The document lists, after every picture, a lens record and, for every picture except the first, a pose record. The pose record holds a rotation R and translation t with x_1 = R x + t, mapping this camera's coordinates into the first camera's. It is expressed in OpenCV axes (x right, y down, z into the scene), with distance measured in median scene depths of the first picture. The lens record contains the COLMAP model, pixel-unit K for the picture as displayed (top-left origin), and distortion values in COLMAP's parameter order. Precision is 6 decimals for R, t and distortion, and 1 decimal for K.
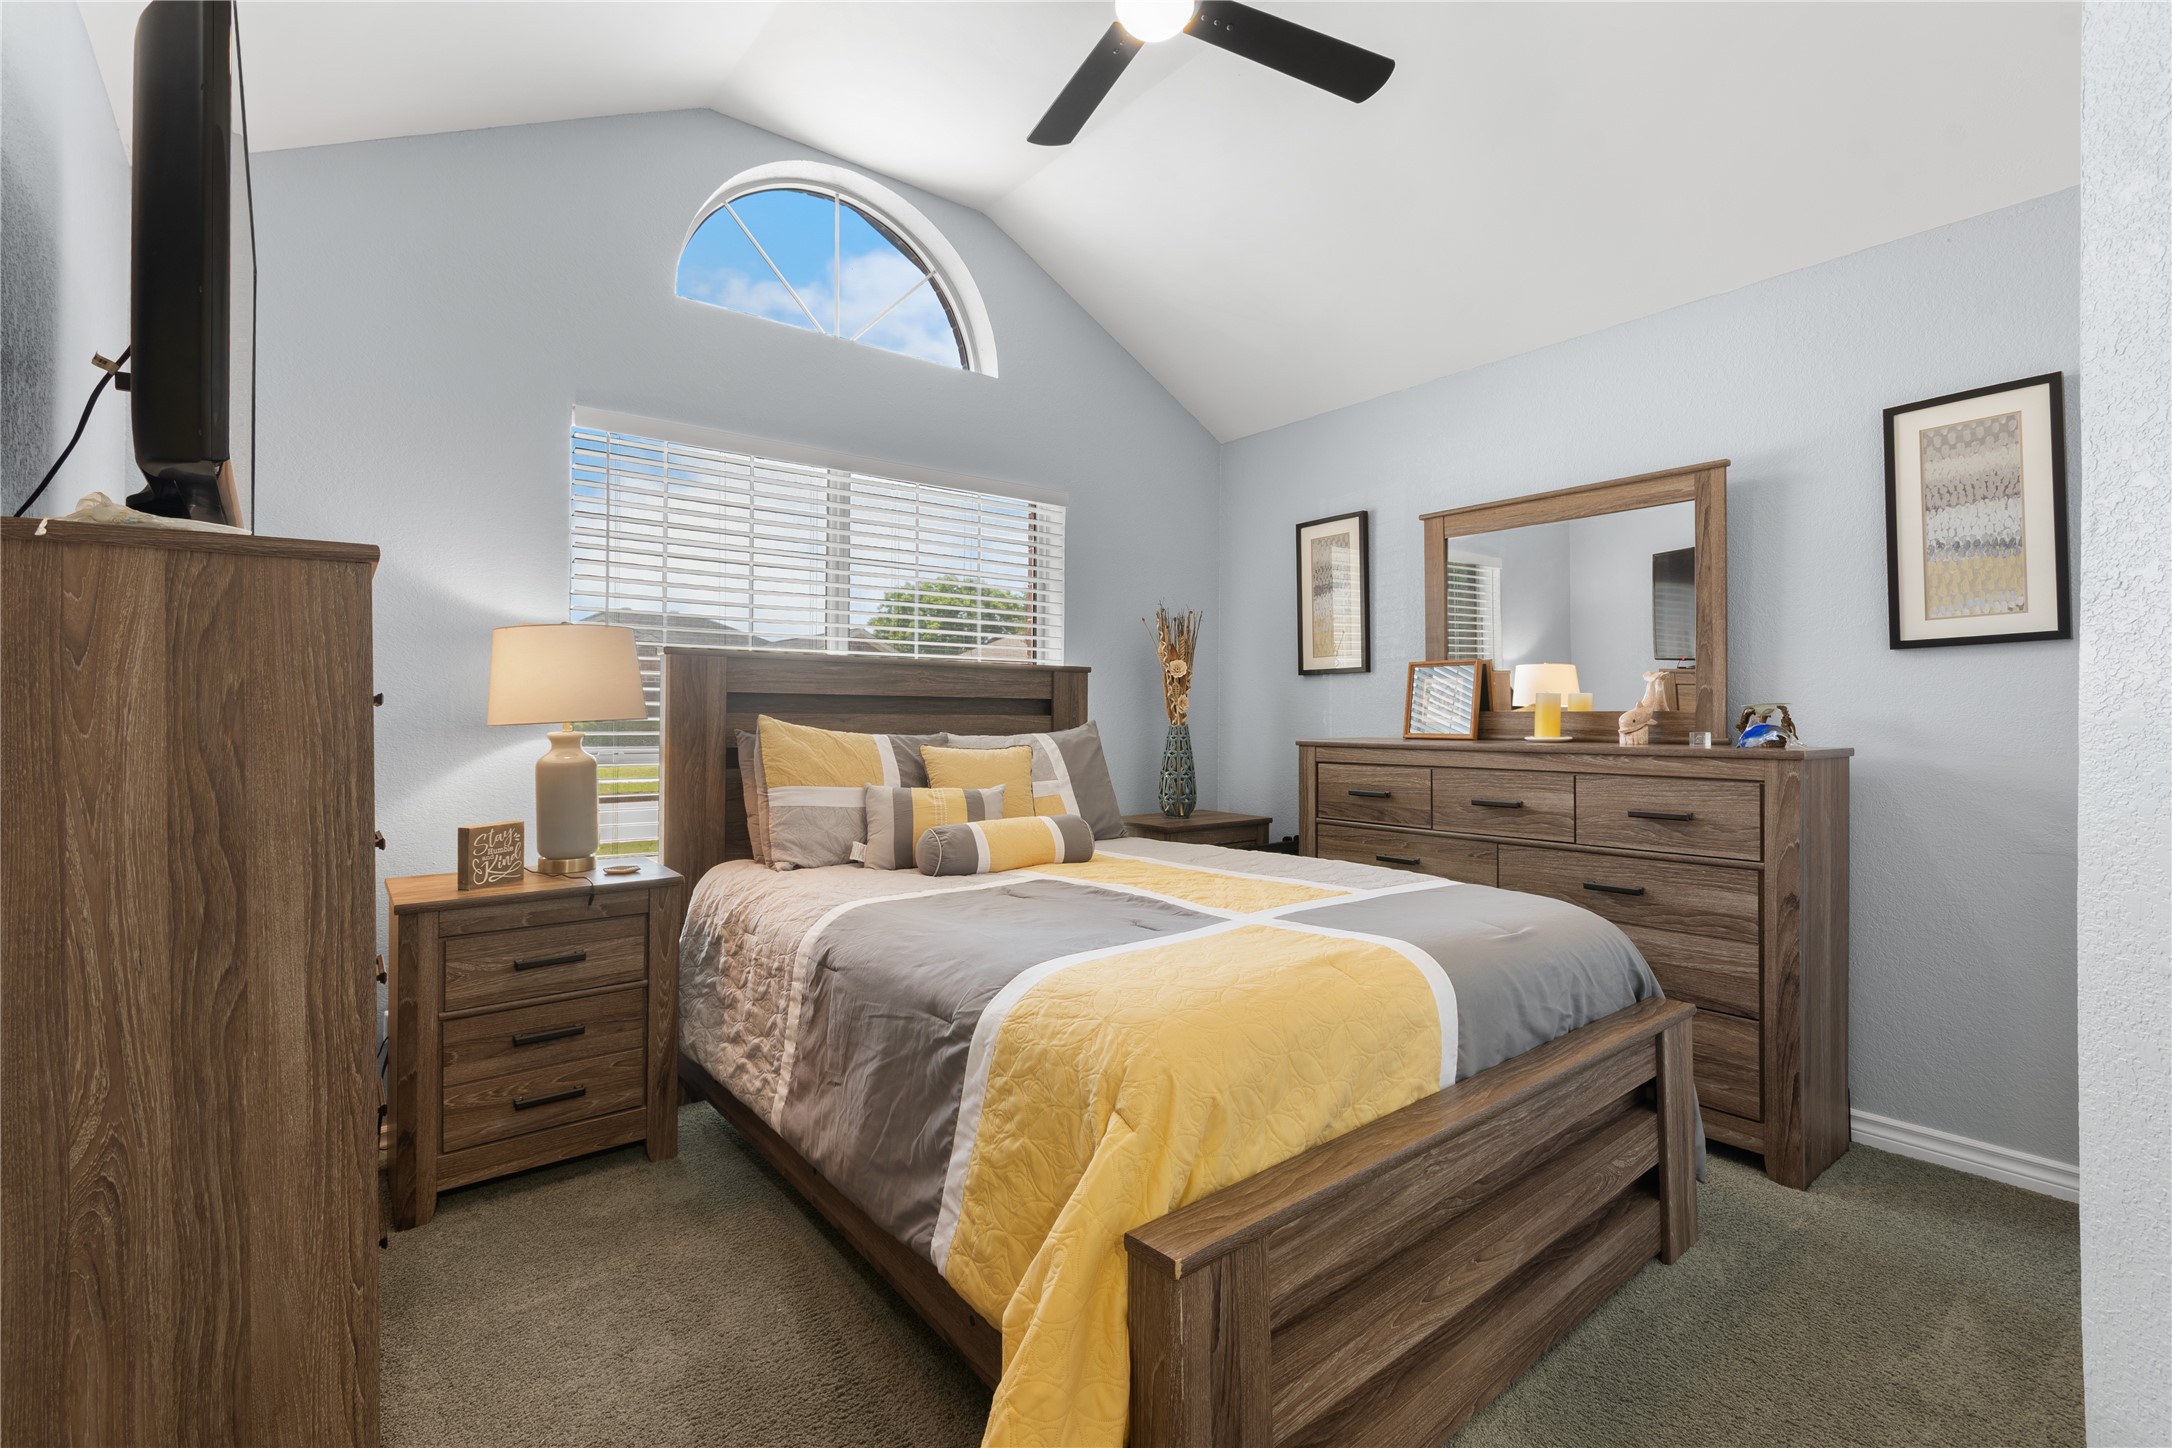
lens RADIAL K [[963.7, 0, 1087.7], [0, 963.7, 716.7], [0, 0, 1]] dist [0.003174, 0.000167]
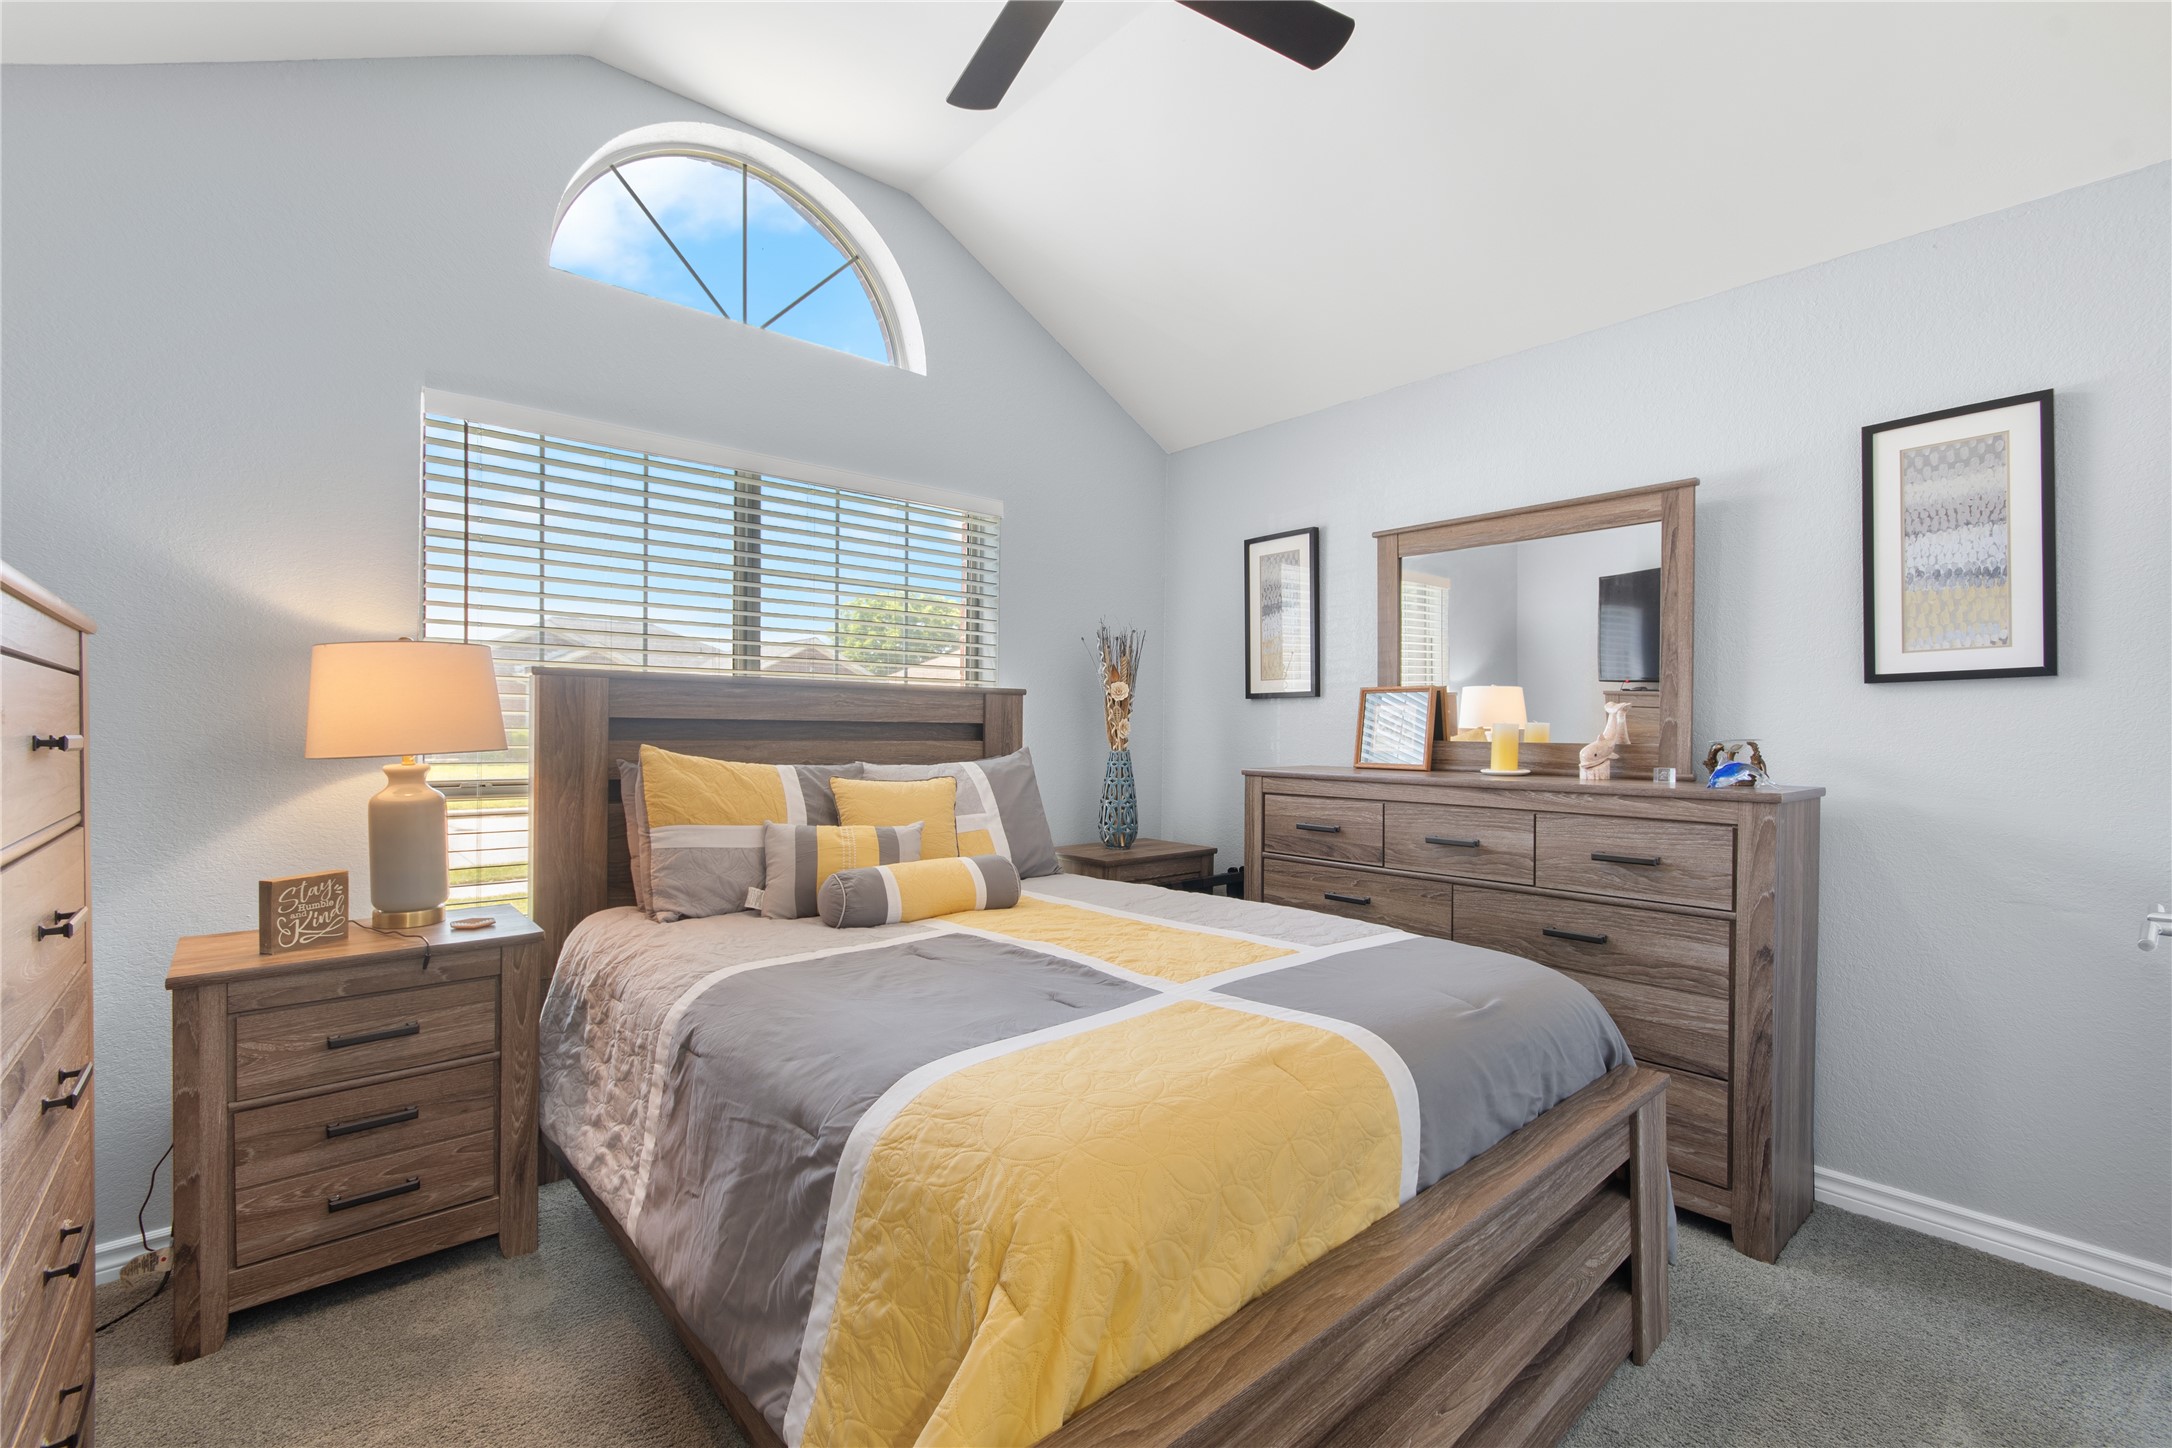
lens RADIAL K [[943.2, 0, 1101.4], [0, 943.2, 740.2], [0, 0, 1]] dist [0.002778, -0.000007]
pose [[0.998177, 0.004676, 0.060171, 0.034818], [-0.005500, 0.999893, 0.013541, -0.023758], [-0.060102, -0.013847, 0.998096, 0.130871]]
